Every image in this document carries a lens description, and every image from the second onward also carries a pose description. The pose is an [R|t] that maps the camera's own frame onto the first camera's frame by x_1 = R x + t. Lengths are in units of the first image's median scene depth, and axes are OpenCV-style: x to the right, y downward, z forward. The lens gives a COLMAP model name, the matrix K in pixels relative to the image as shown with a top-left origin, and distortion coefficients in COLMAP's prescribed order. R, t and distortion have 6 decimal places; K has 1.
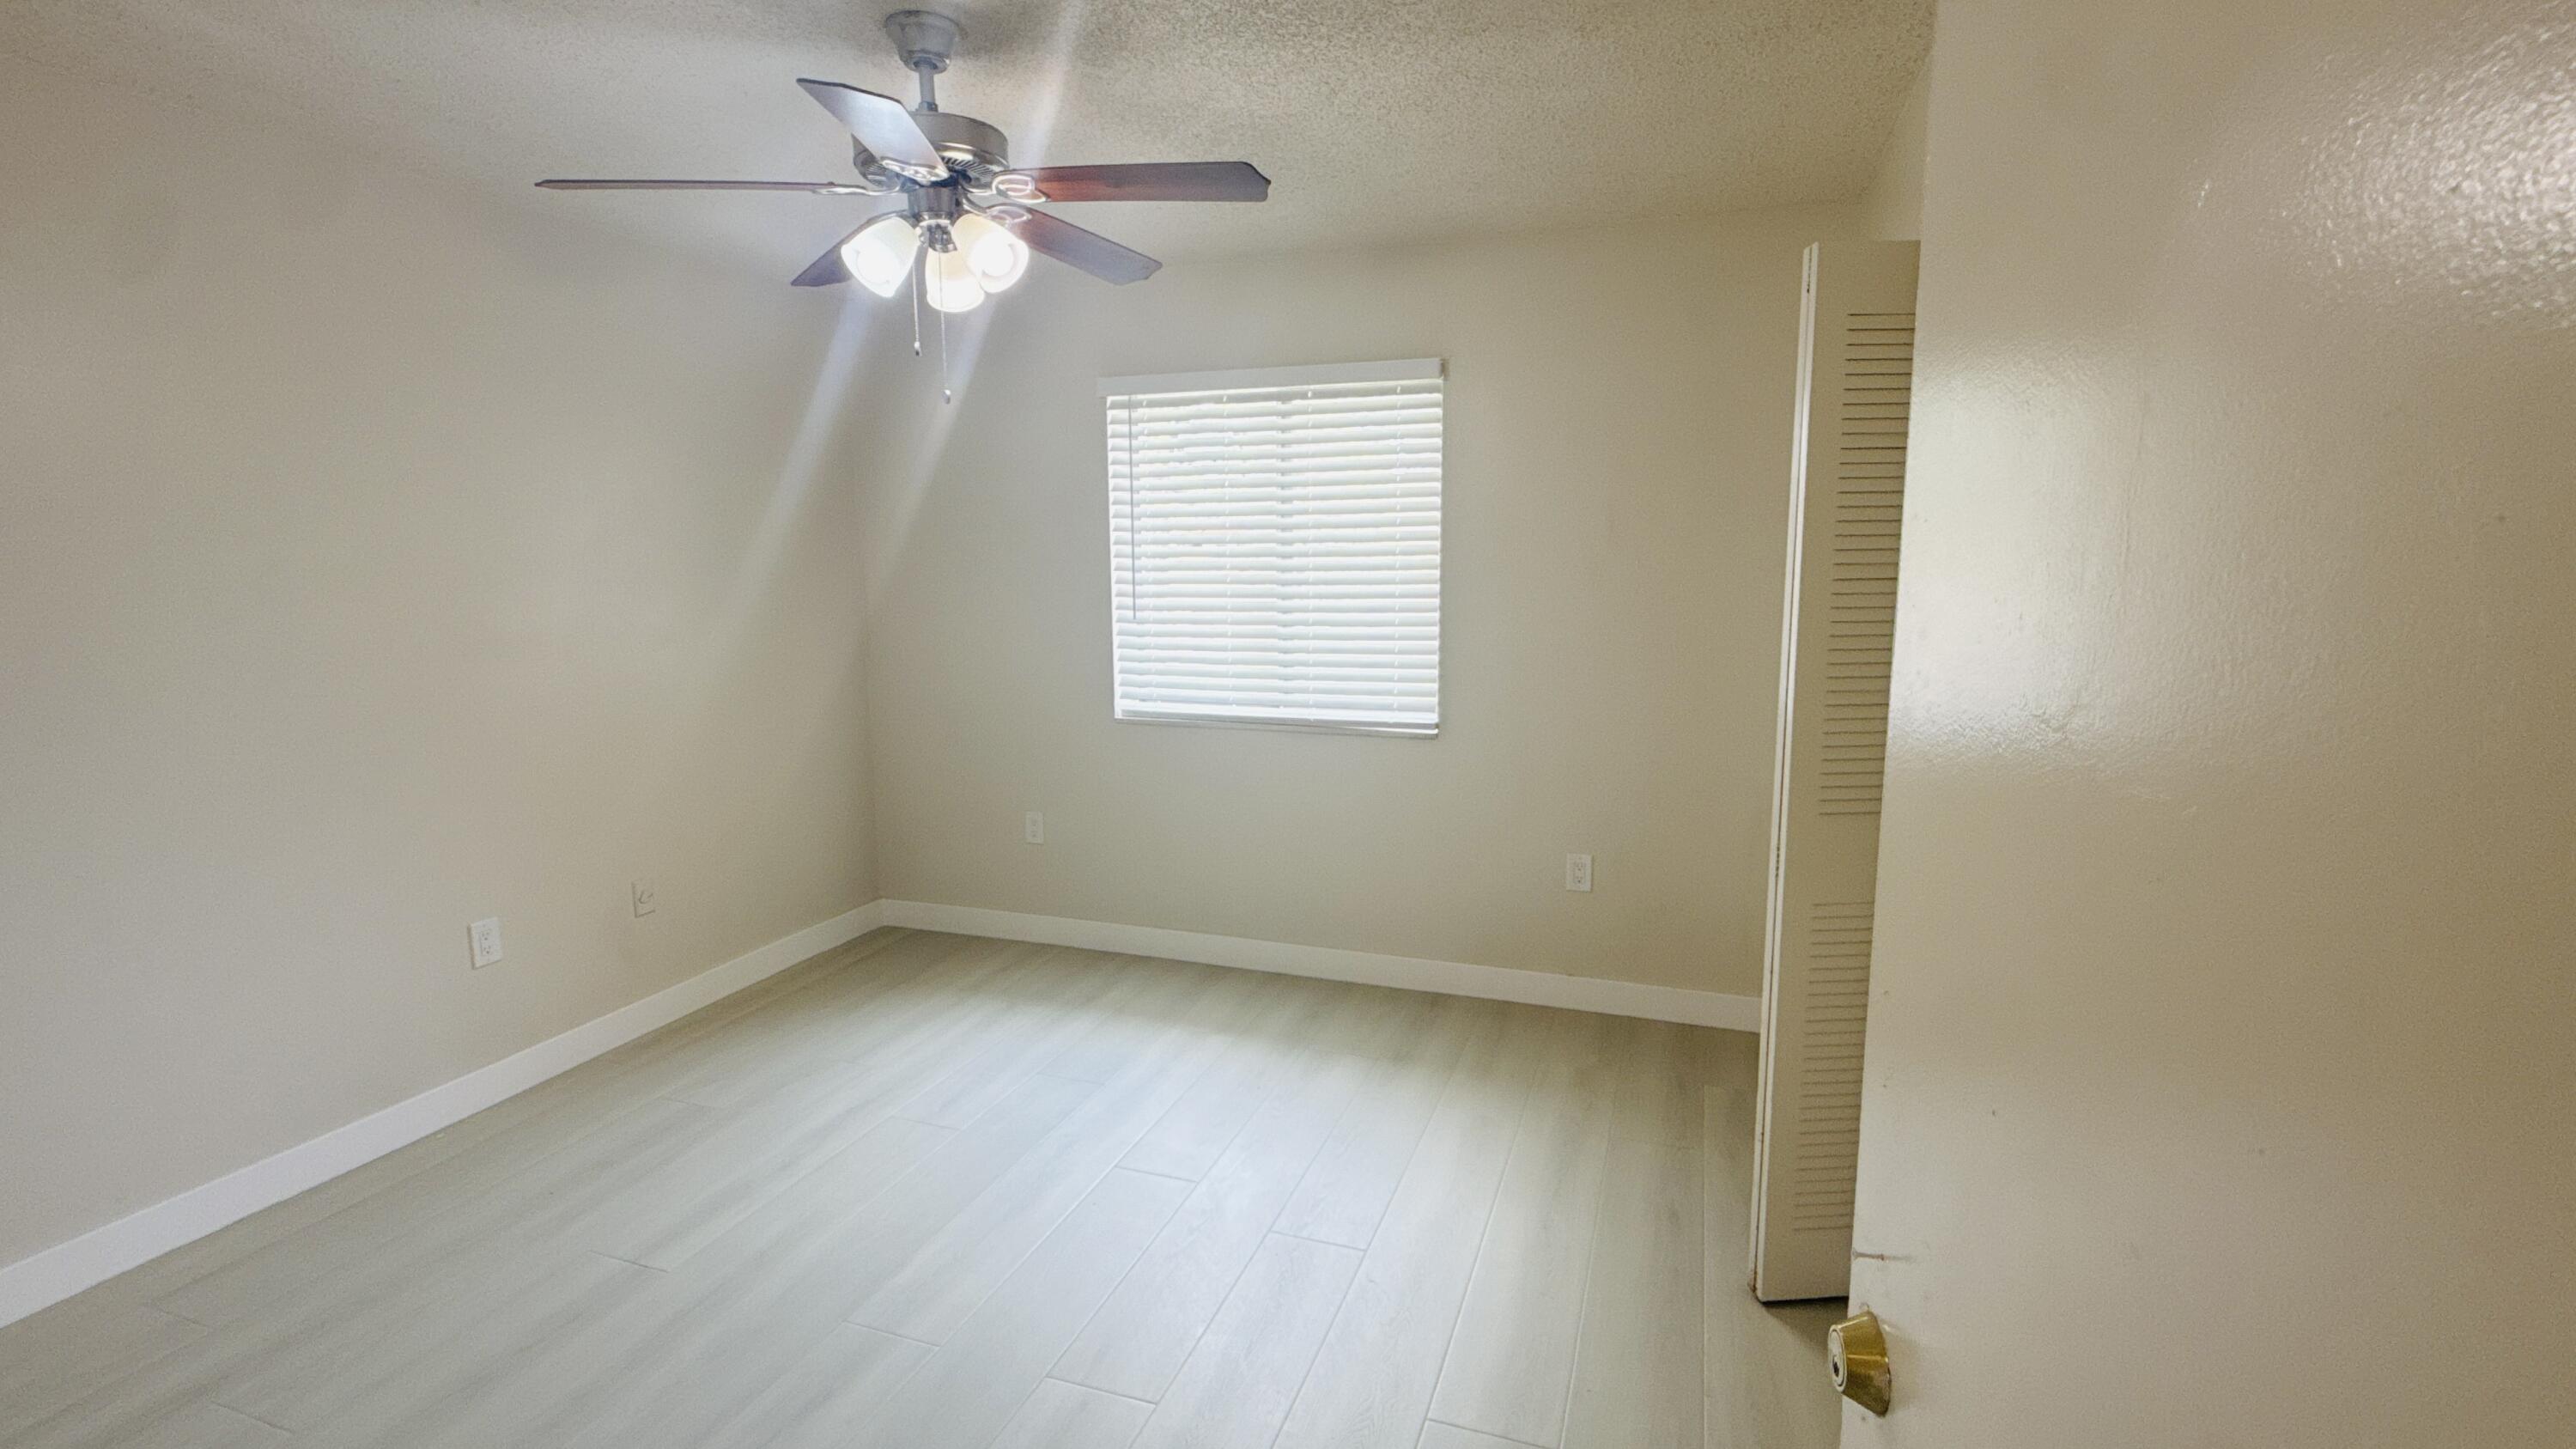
lens RADIAL K [[1174.0, 0, 1285.7], [0, 1174.0, 732.7], [0, 0, 1]] dist [0.000164, -0.000809]
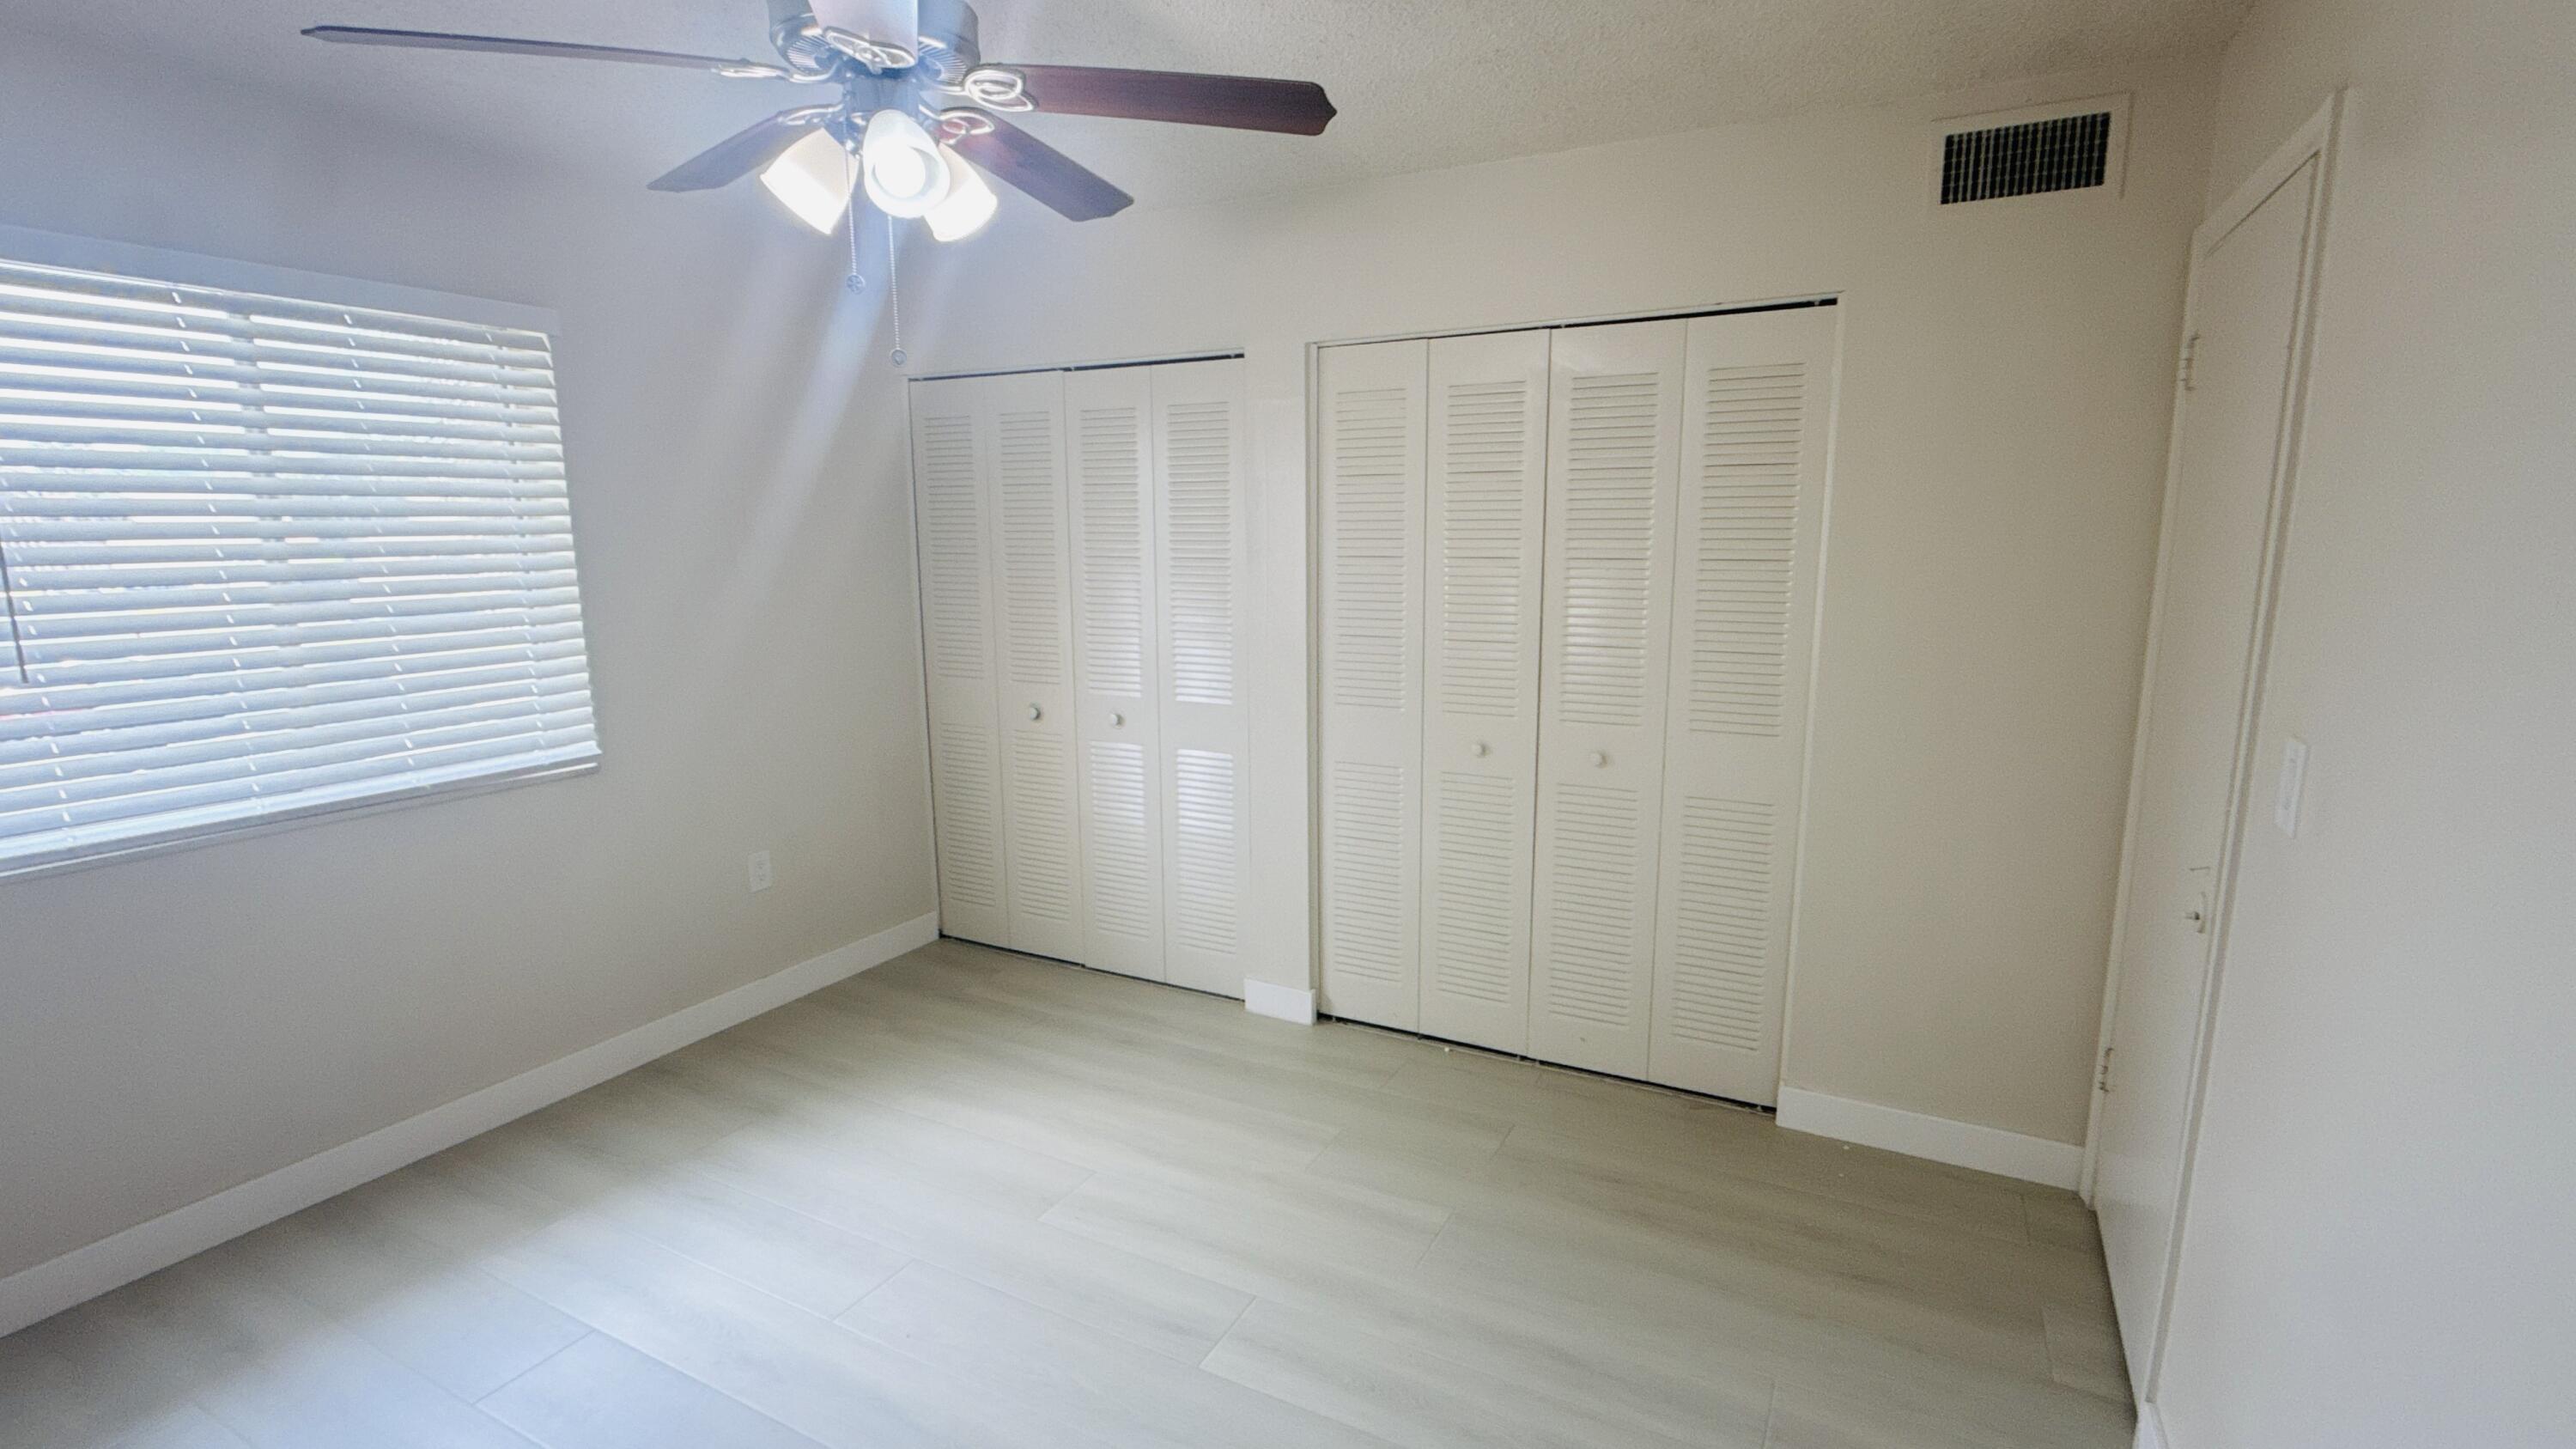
lens RADIAL K [[1174.0, 0, 1285.7], [0, 1174.0, 732.7], [0, 0, 1]] dist [0.000164, -0.000809]
pose [[0.145131, -0.171509, 0.974434, -0.610029], [0.151050, 0.977157, 0.149491, -0.073136], [-0.977814, 0.125492, 0.167722, 0.378713]]
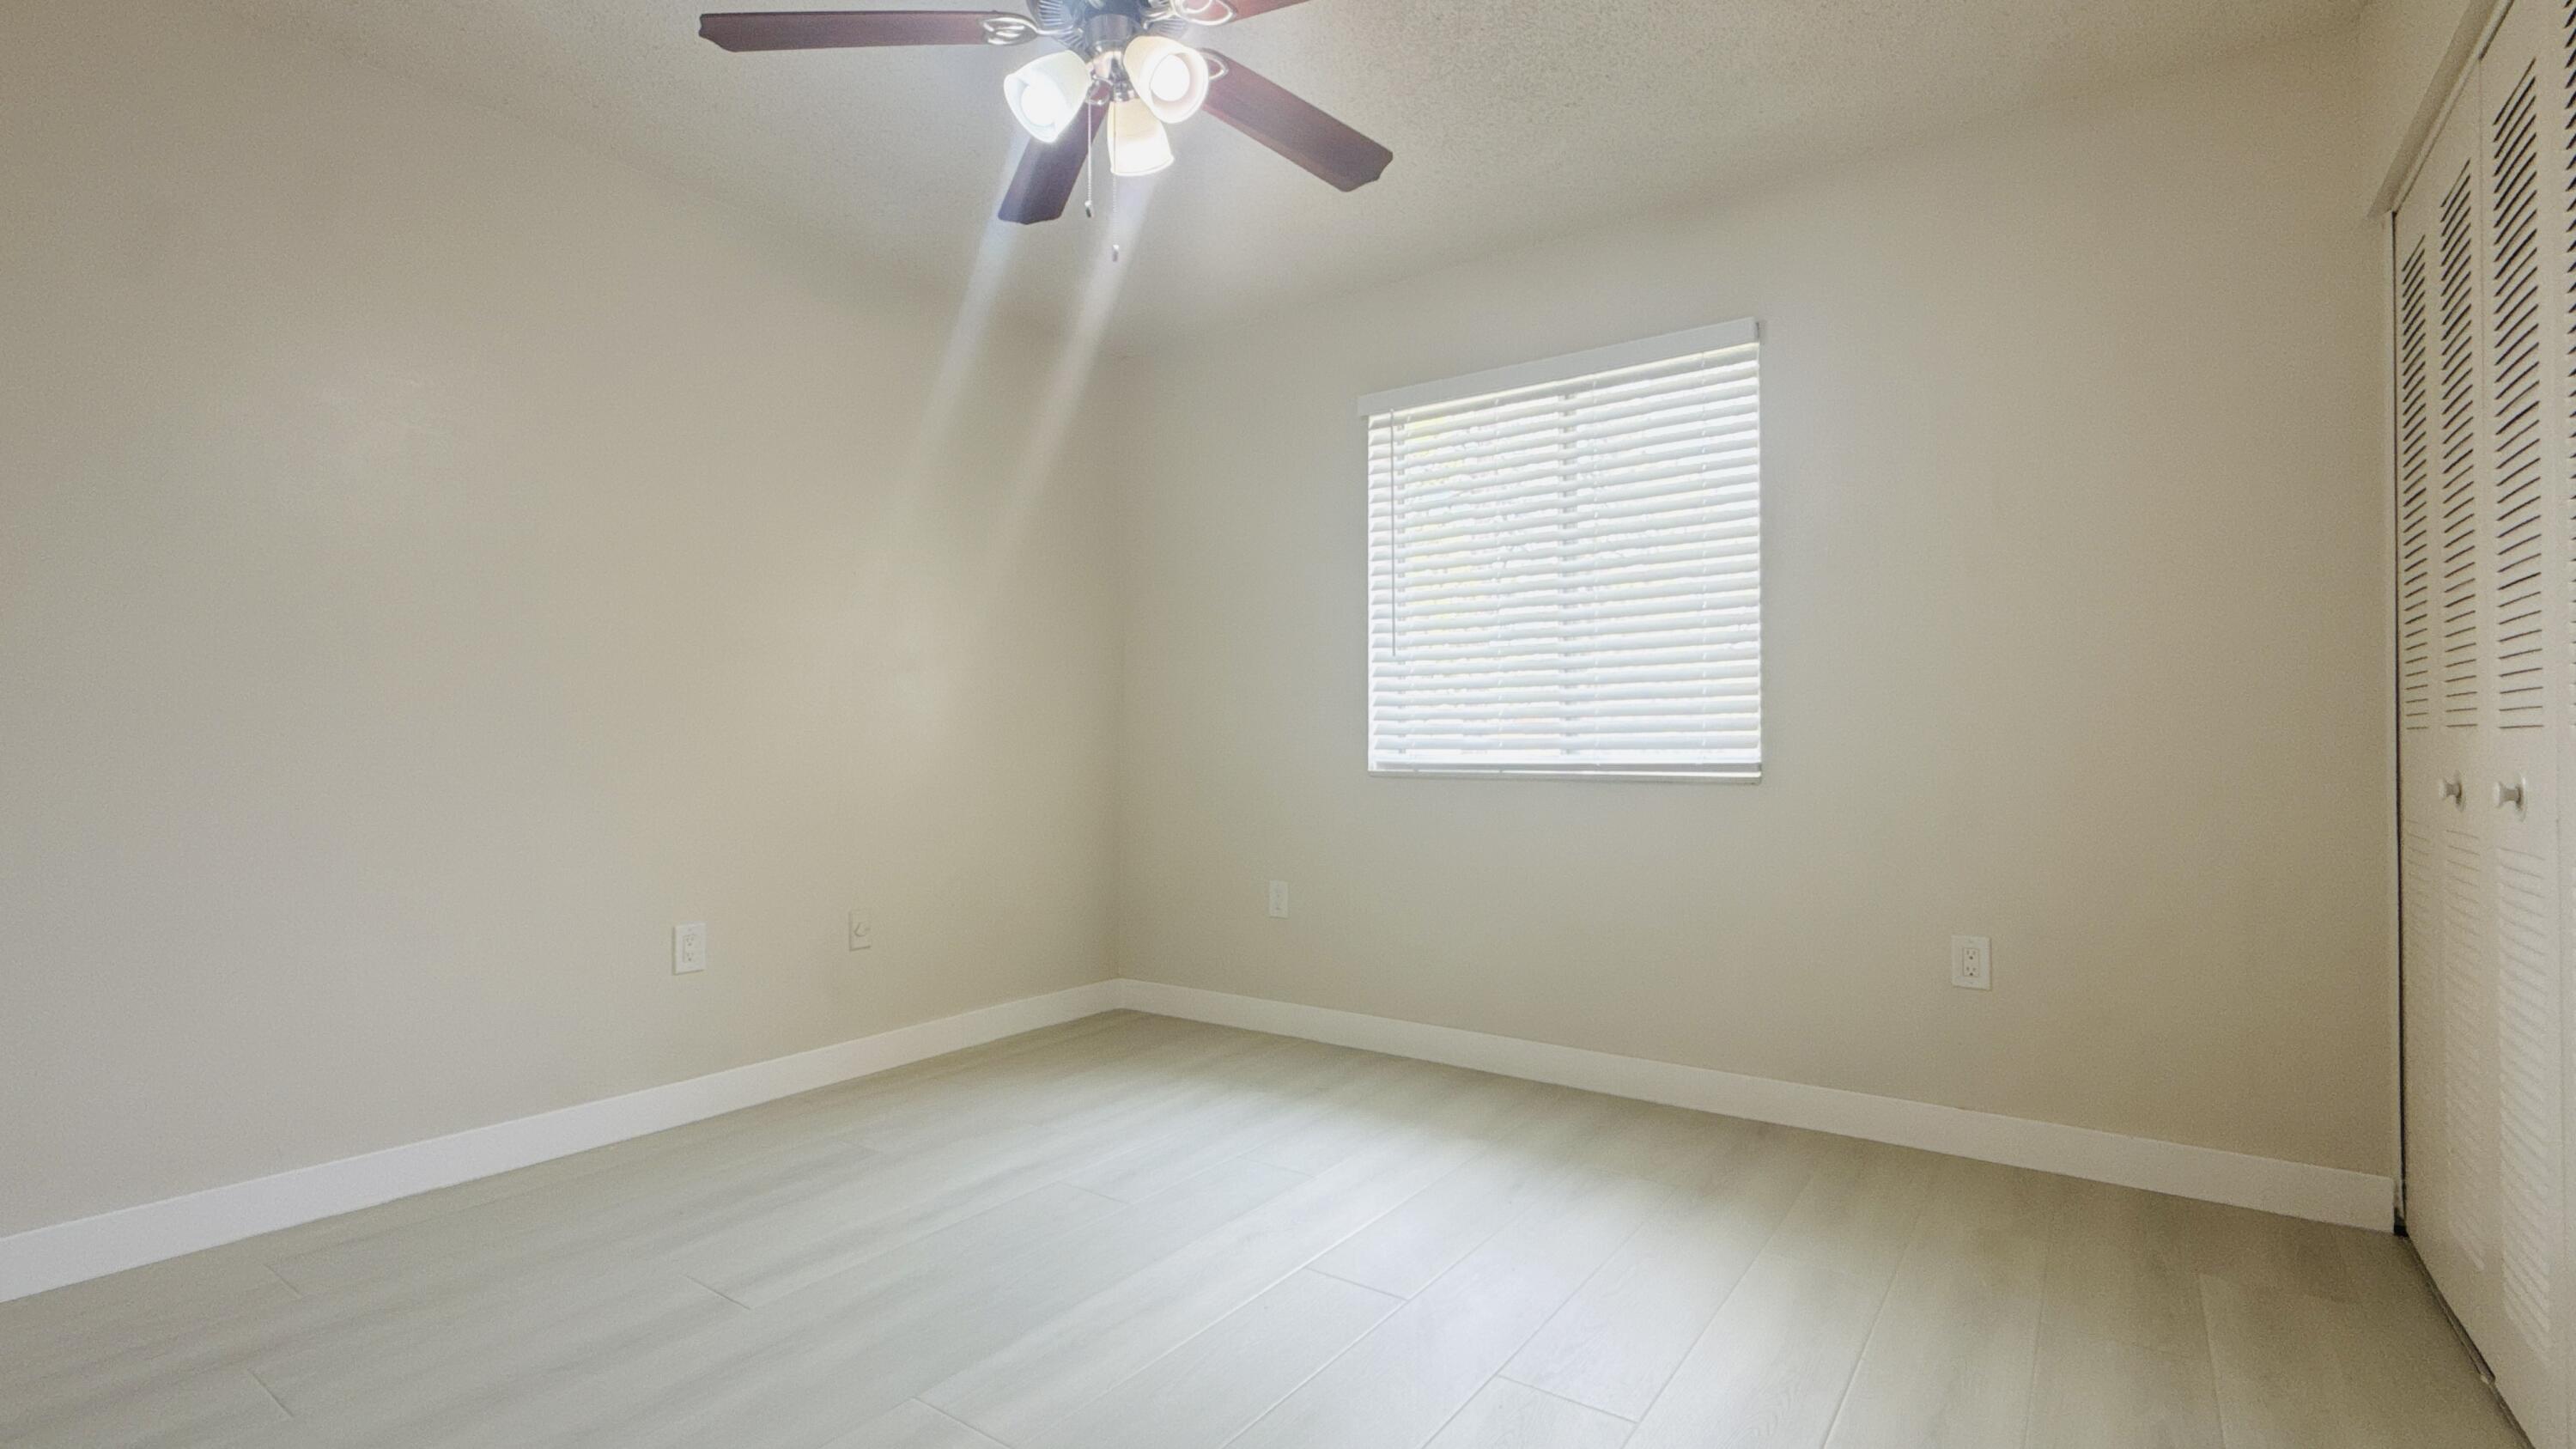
lens RADIAL K [[1174.0, 0, 1285.7], [0, 1174.0, 732.7], [0, 0, 1]] dist [0.000164, -0.000809]
pose [[0.961622, 0.002590, -0.274366, 0.039042], [-0.046921, 0.986778, -0.155134, 0.109105], [0.270337, 0.162054, 0.949029, 0.163270]]
